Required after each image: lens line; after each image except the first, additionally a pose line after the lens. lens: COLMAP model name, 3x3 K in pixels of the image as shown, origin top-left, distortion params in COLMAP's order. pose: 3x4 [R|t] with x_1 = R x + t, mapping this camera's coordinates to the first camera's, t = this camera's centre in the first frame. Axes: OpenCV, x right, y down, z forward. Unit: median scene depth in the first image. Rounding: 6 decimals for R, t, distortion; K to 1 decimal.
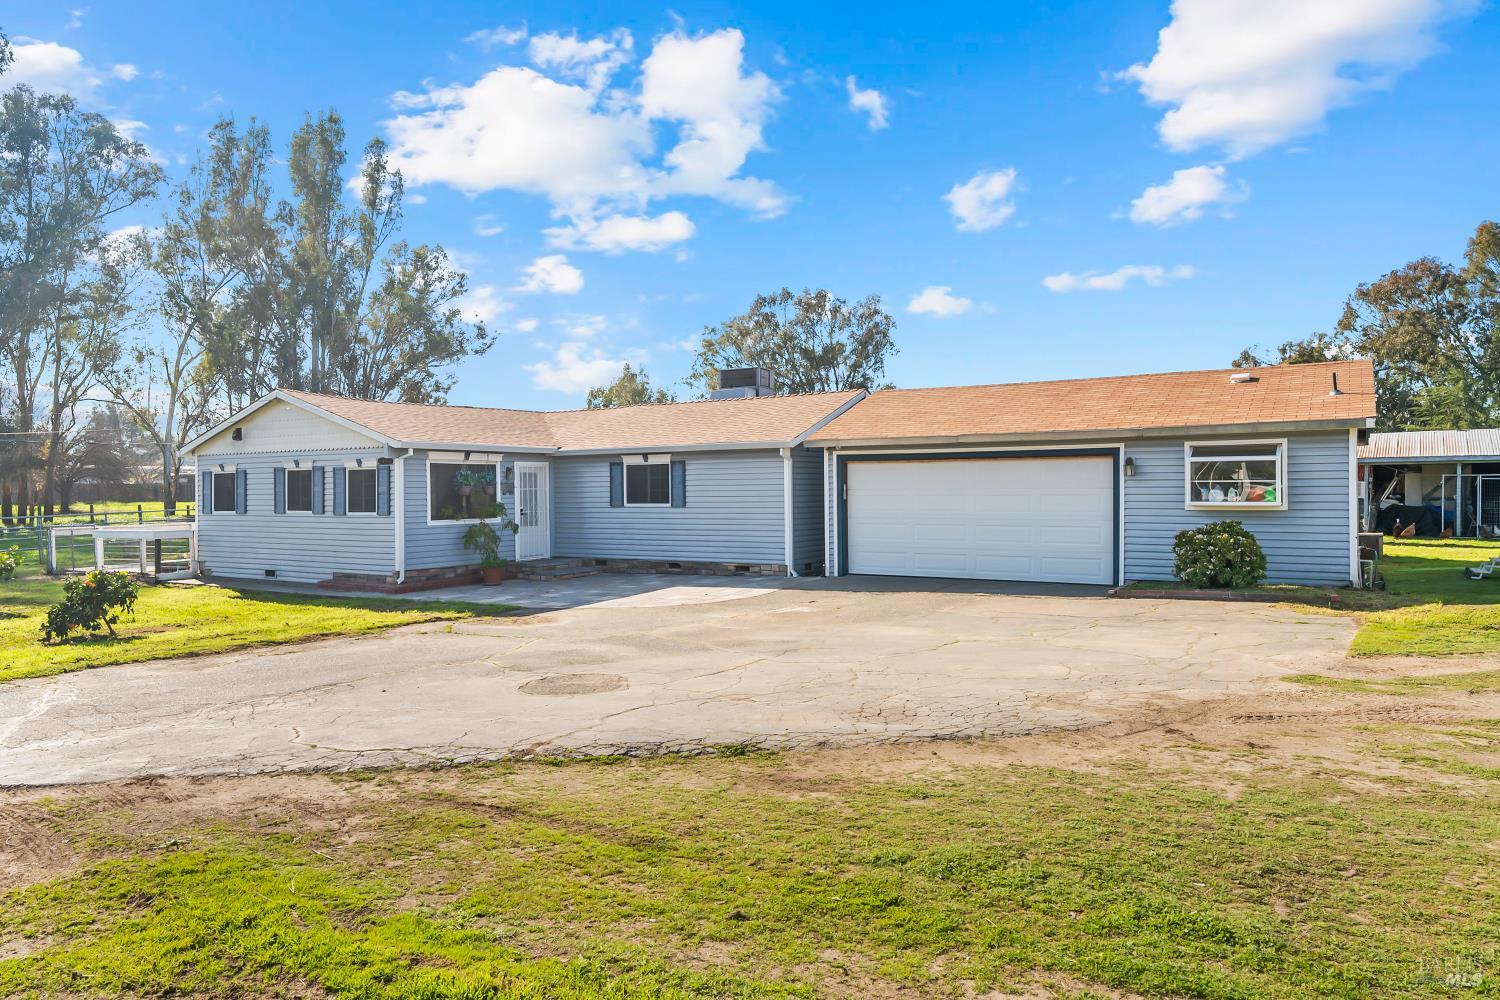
lens RADIAL K [[1020.6, 0, 750.0], [0, 1020.6, 500.0], [0, 0, 1]] dist [-0.000303, 0.000973]
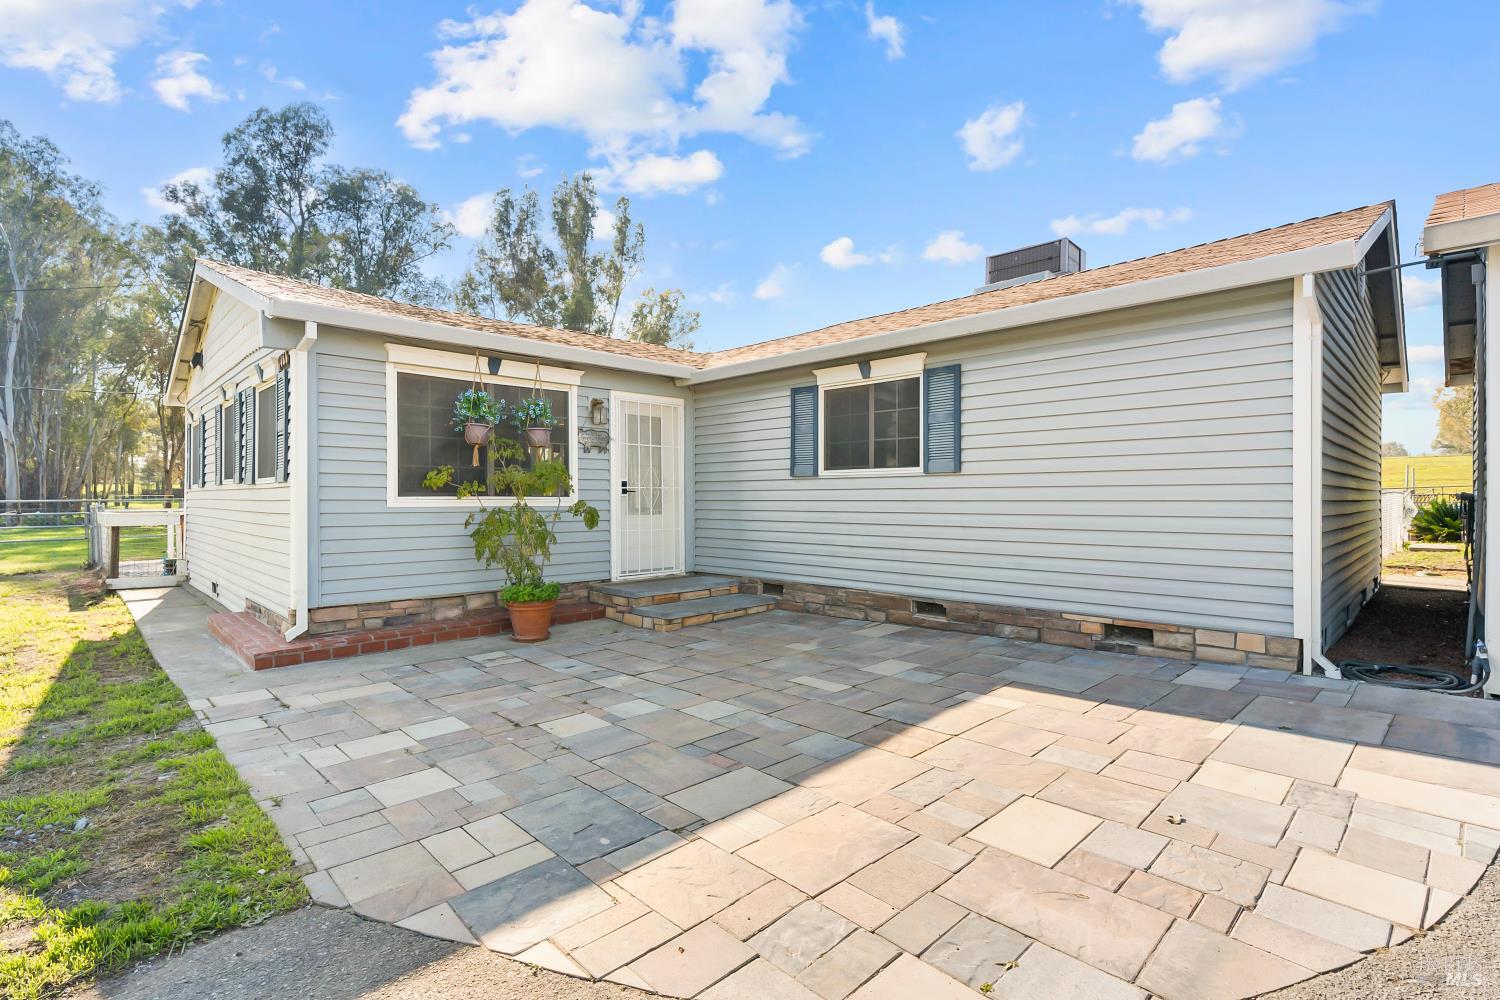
lens RADIAL K [[699.2, 0, 750.0], [0, 699.2, 500.0], [0, 0, 1]] dist [-0.000487, -0.000029]
pose [[0.971658, 0.009616, -0.236196, -0.077114], [-0.011691, 0.999904, -0.007388, 0.020466], [0.236102, 0.009940, 0.971677, 0.673945]]
